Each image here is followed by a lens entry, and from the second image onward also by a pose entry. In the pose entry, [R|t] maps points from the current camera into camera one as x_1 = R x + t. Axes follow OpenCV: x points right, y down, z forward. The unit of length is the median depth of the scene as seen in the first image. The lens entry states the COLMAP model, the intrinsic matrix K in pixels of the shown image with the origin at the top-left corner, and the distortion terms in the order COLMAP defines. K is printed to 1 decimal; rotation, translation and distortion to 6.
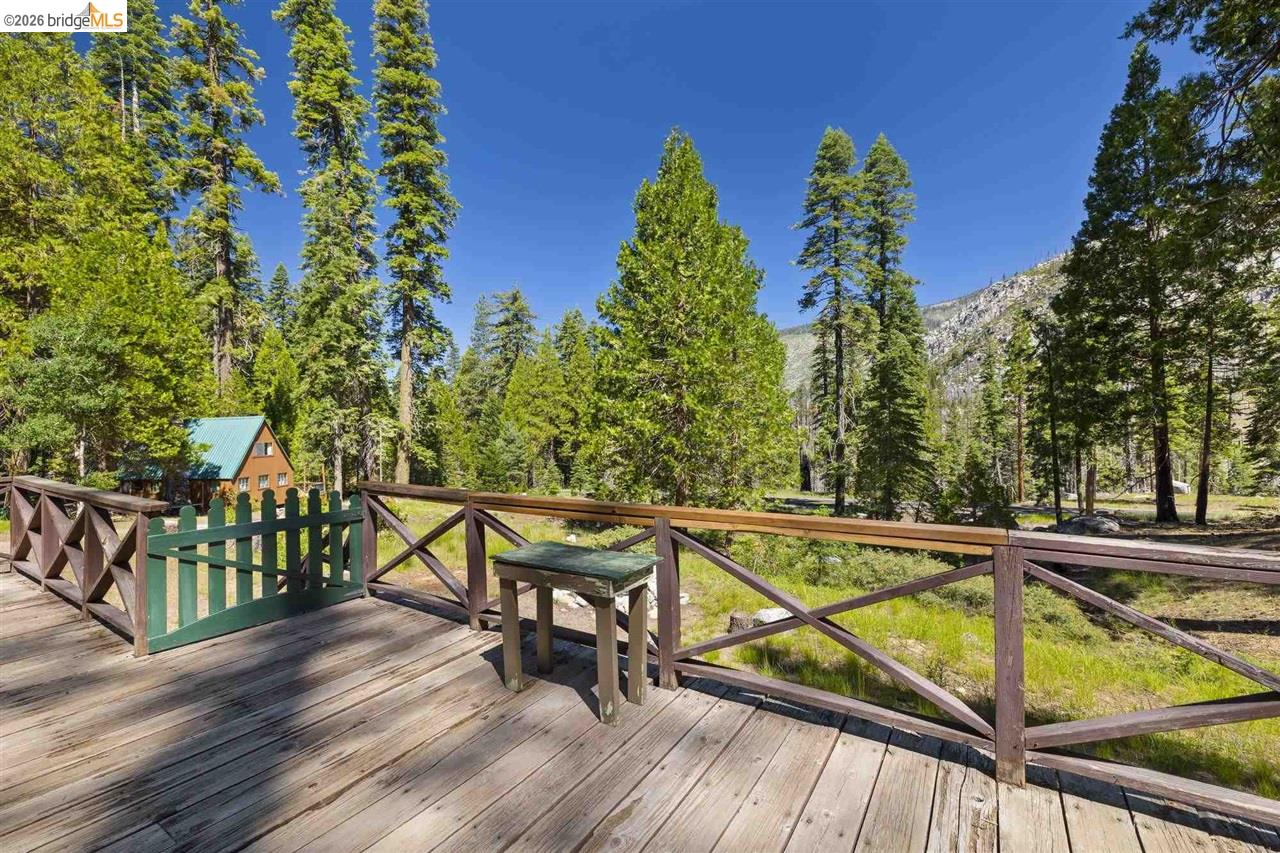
lens RADIAL K [[529.4, 0, 632.2], [0, 529.4, 418.7], [0, 0, 1]] dist [0.001541, -0.000430]
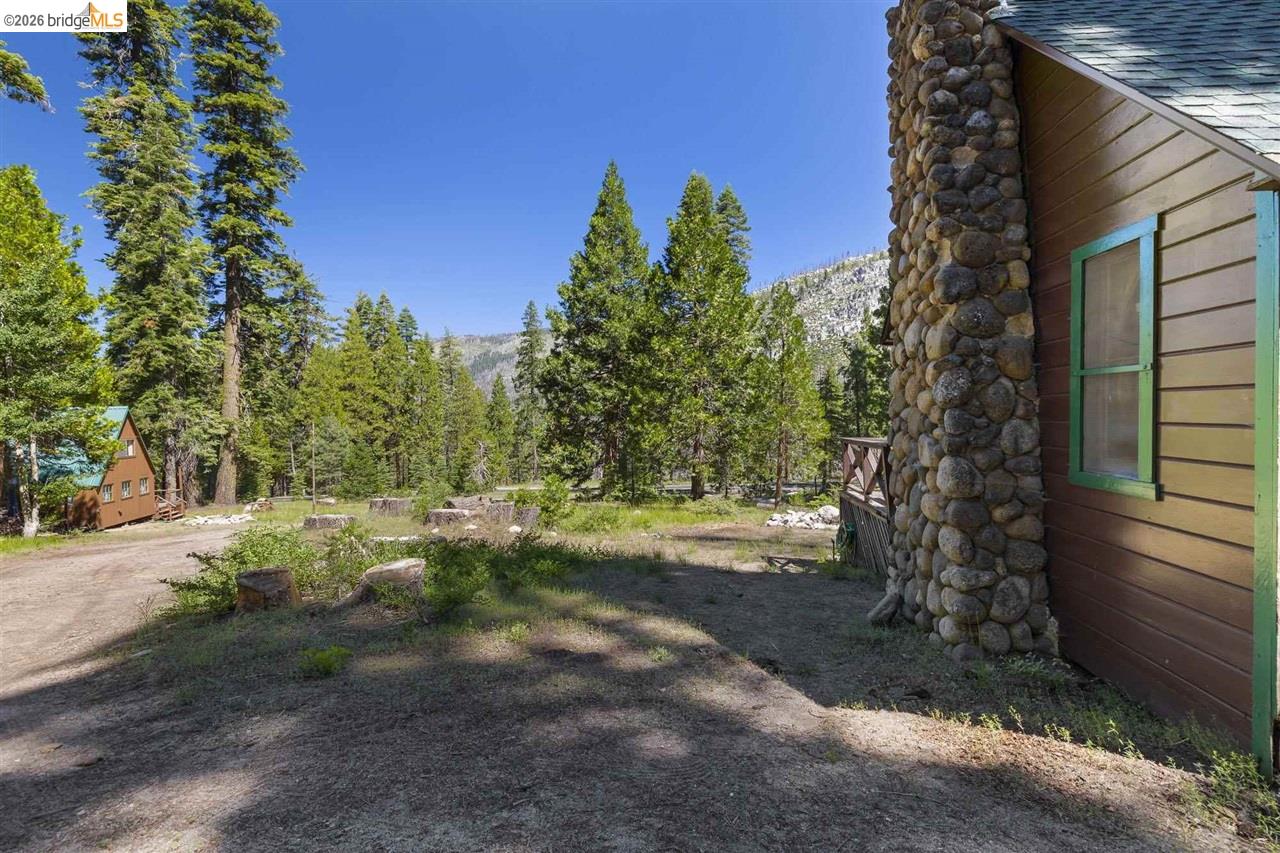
lens RADIAL K [[529.4, 0, 635.3], [0, 529.4, 419.0], [0, 0, 1]] dist [0.001541, -0.000430]
pose [[0.911163, 0.008920, 0.411950, -0.194057], [-0.010754, 0.999940, 0.002134, 0.002393], [-0.411906, -0.006375, 0.911204, -0.019298]]
